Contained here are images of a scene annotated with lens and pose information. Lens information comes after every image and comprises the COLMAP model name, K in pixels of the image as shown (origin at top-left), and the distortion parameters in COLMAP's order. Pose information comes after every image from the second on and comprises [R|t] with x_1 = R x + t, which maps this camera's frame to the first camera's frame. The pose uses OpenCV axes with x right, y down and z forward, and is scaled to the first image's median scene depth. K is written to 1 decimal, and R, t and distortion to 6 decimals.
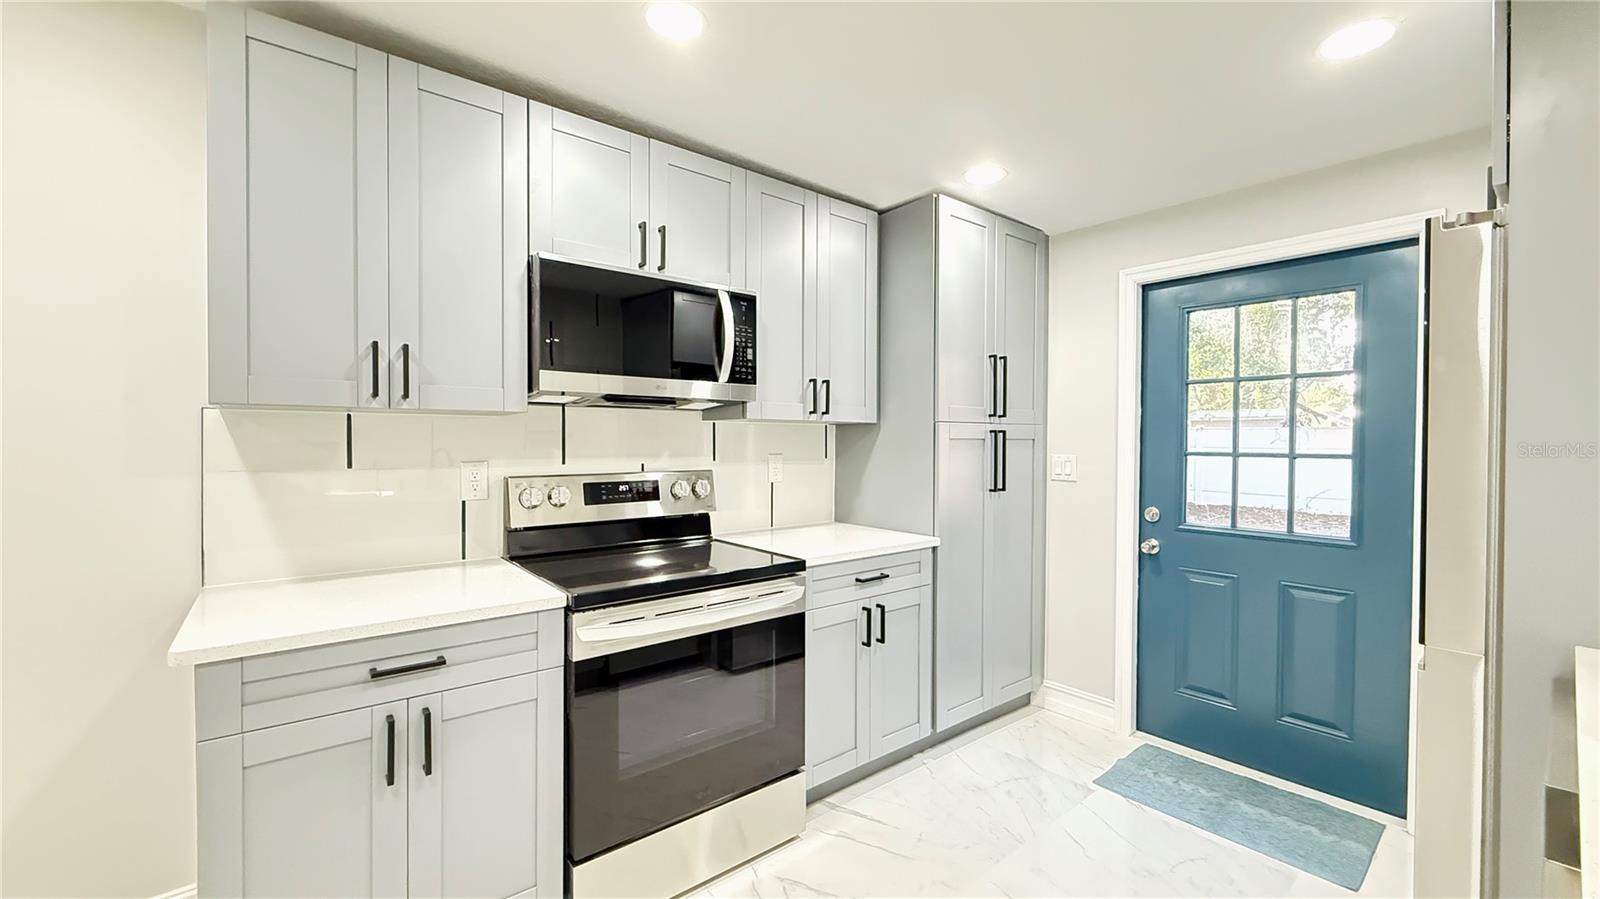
lens RADIAL K [[645.6, 0, 800.0], [0, 645.6, 449.5], [0, 0, 1]] dist [0.000138, 0.000012]
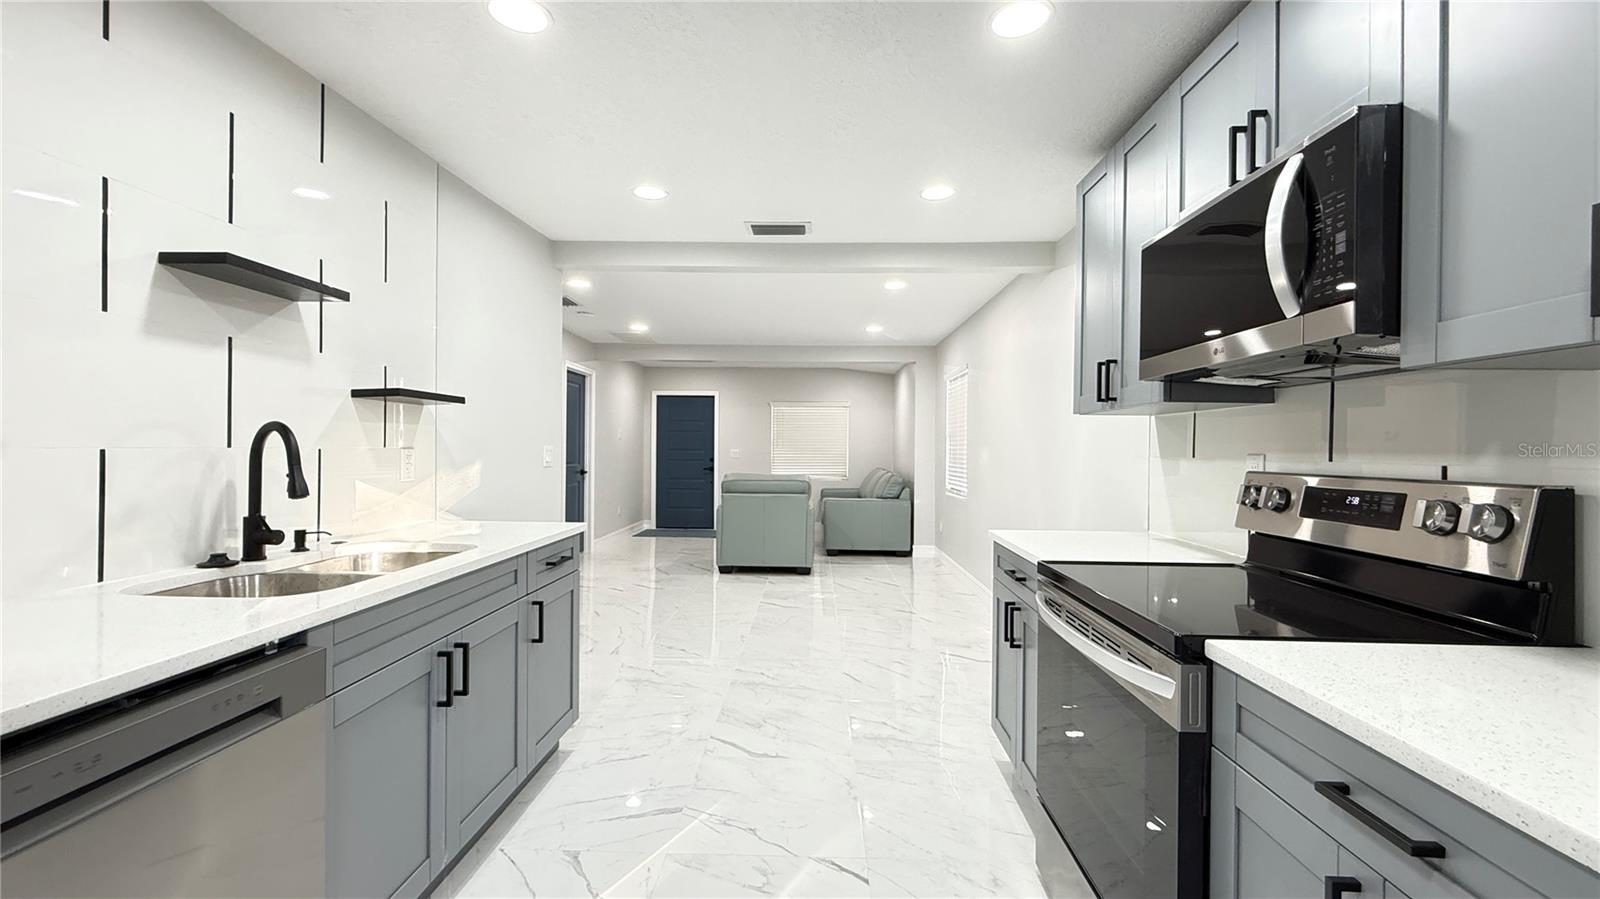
lens RADIAL K [[645.6, 0, 800.0], [0, 645.6, 449.5], [0, 0, 1]] dist [0.000138, 0.000012]
pose [[-0.660119, -0.015092, -0.751009, 0.569057], [-0.009762, 0.999886, -0.011513, 0.022231], [0.751097, -0.000269, -0.660192, 1.010942]]
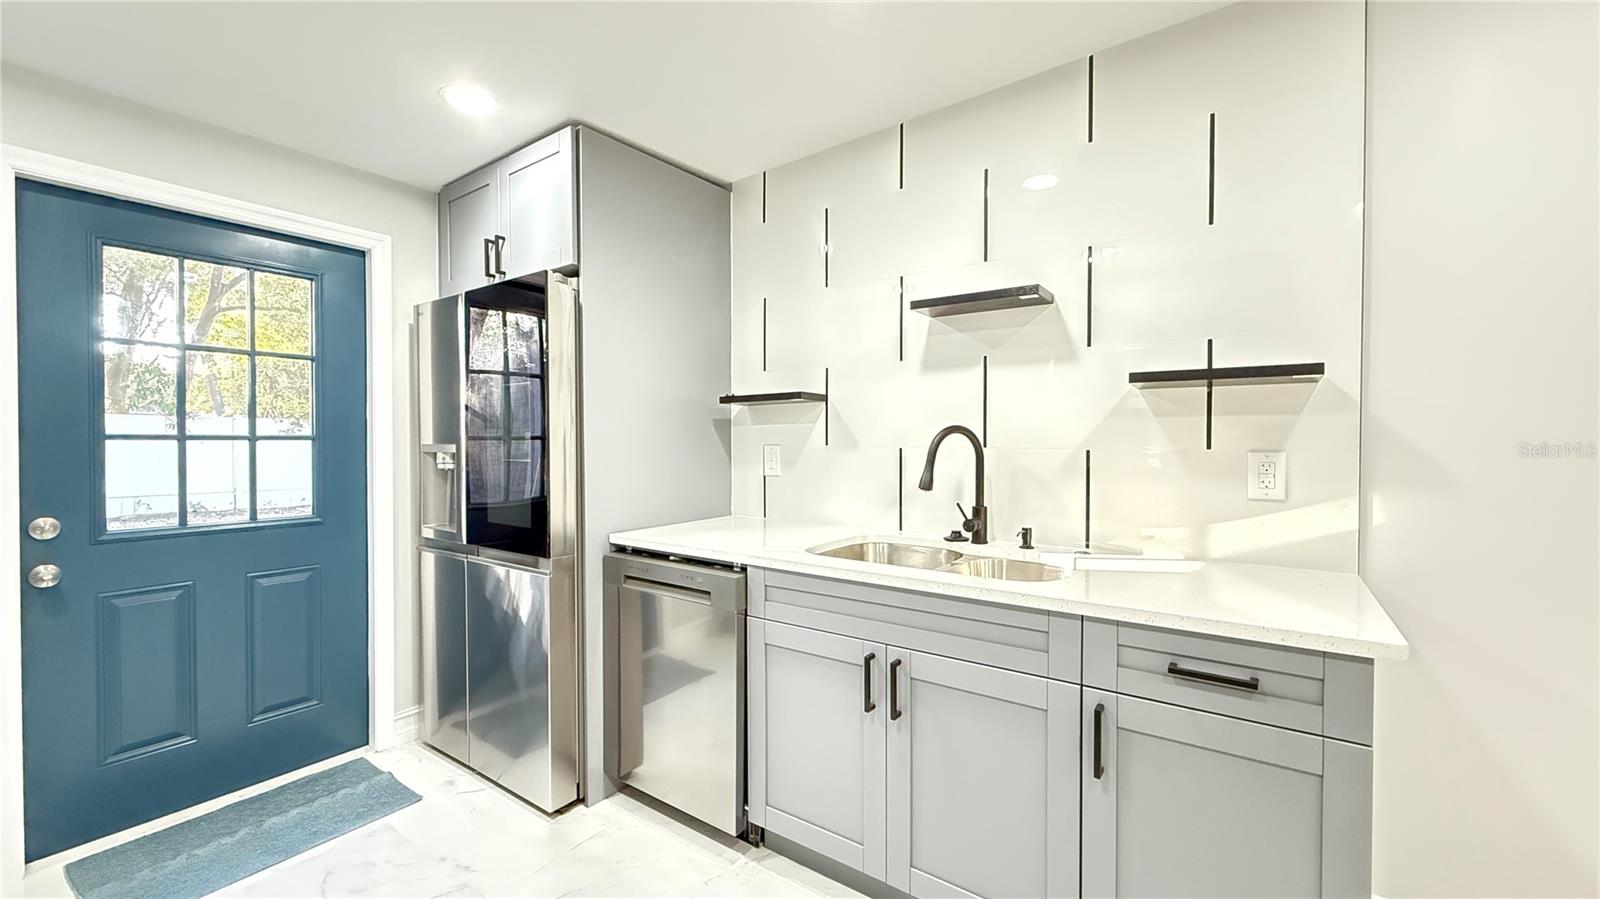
lens RADIAL K [[669.3, 0, 800.0], [0, 669.3, 449.5], [0, 0, 1]] dist [0.058274, -0.000012]
pose [[-0.250916, -0.029148, 0.967570, -0.420292], [-0.005021, 0.999572, 0.028810, -0.007027], [-0.967996, 0.002371, -0.250955, 0.493833]]
